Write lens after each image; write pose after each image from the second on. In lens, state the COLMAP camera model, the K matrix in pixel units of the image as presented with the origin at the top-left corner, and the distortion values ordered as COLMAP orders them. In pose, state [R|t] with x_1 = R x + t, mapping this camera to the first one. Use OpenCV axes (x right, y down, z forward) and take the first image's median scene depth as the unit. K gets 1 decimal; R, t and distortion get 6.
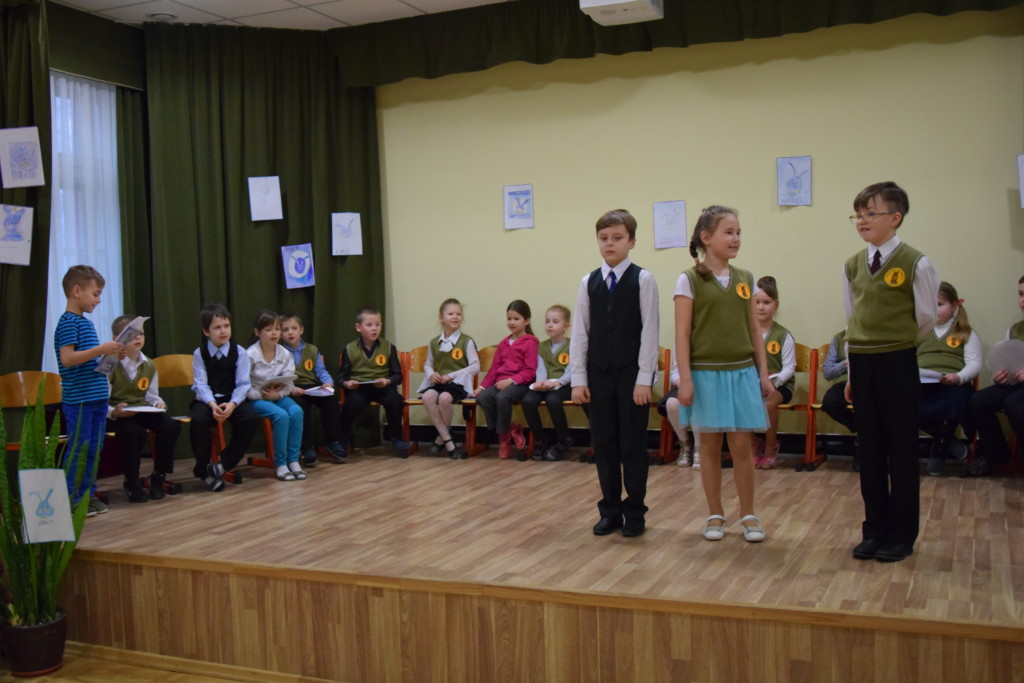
lens RADIAL K [[1075.2, 0, 504.6], [0, 1075.2, 341.7], [0, 0, 1]] dist [-0.063611, 0.057612]
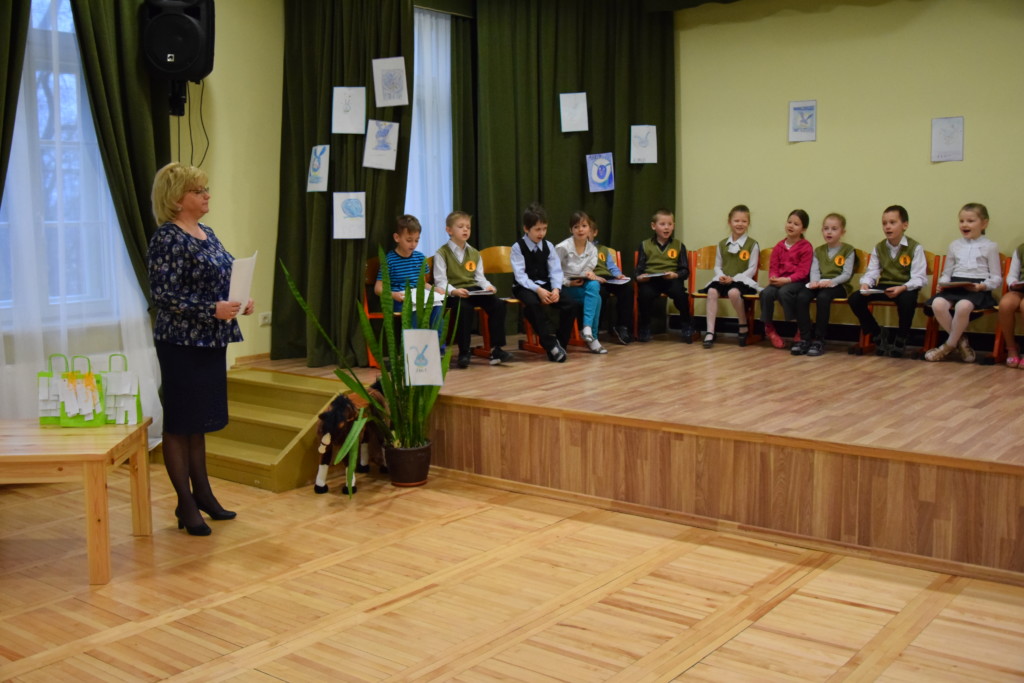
lens RADIAL K [[1075.2, 0, 504.6], [0, 1075.2, 341.7], [0, 0, 1]] dist [-0.063611, 0.057612]
pose [[0.970463, 0.049276, -0.236165, -0.021859], [-0.027968, 0.995297, 0.092744, 0.009367], [0.239624, -0.083400, 0.967277, -0.236209]]
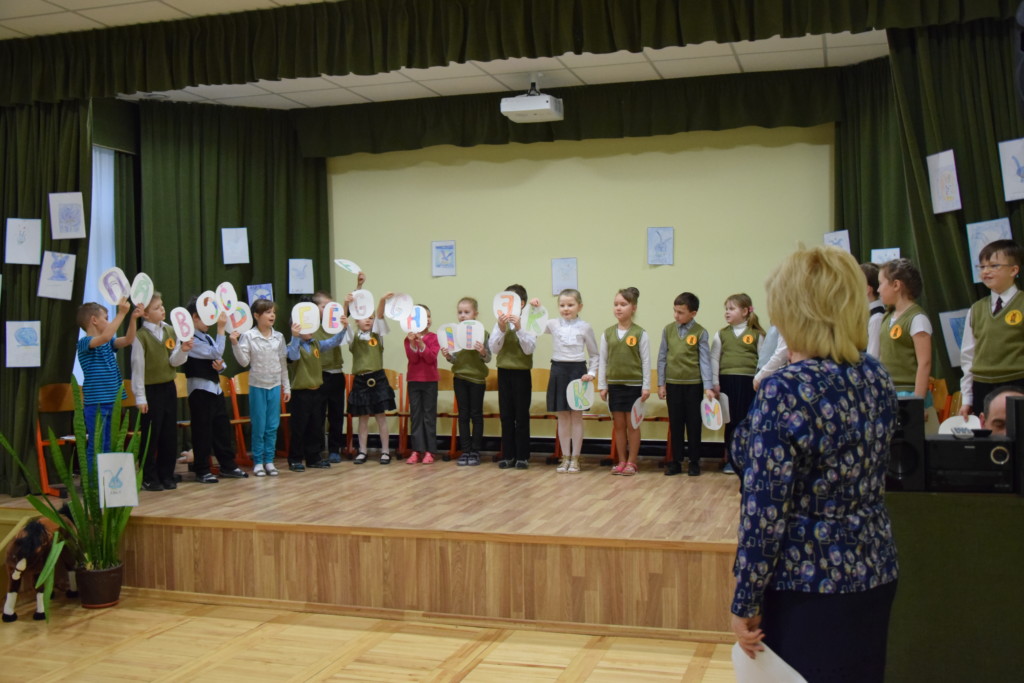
lens RADIAL K [[1075.2, 0, 504.6], [0, 1075.2, 341.7], [0, 0, 1]] dist [-0.063611, 0.057612]
pose [[0.993512, 0.017246, 0.112413, -0.089944], [-0.014088, 0.999485, -0.028826, 0.009294], [-0.112853, 0.027055, 0.993243, -0.393937]]
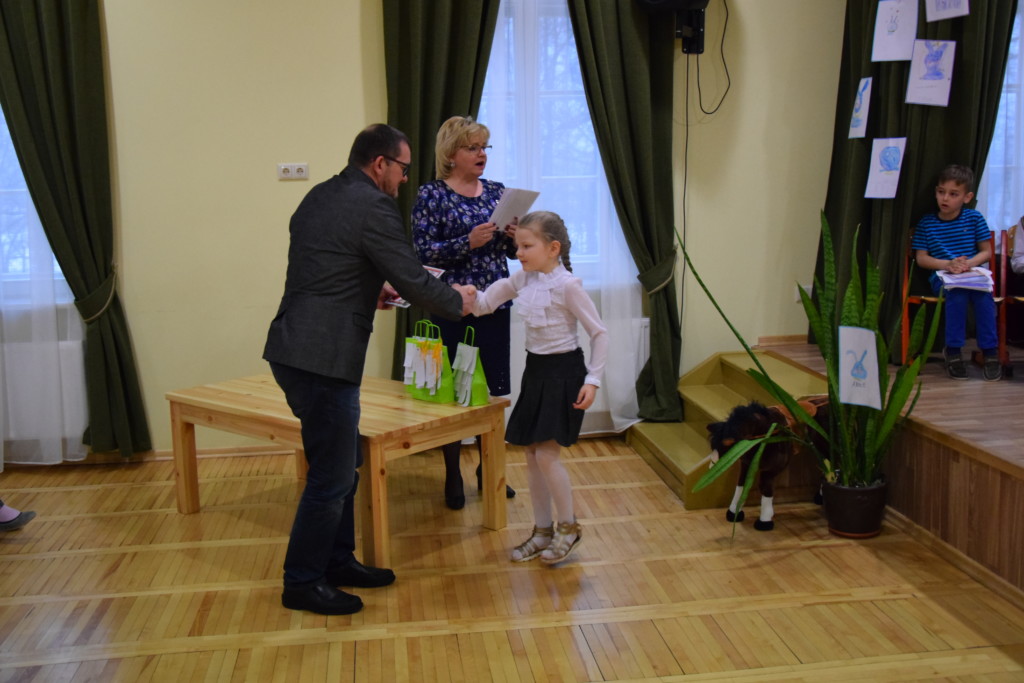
lens RADIAL K [[1075.2, 0, 504.6], [0, 1075.2, 341.7], [0, 0, 1]] dist [-0.063611, 0.057612]
pose [[0.518757, 0.148964, -0.841844, 0.188438], [-0.023500, 0.986815, 0.160135, -0.011446], [0.854599, -0.063288, 0.515418, 0.232232]]
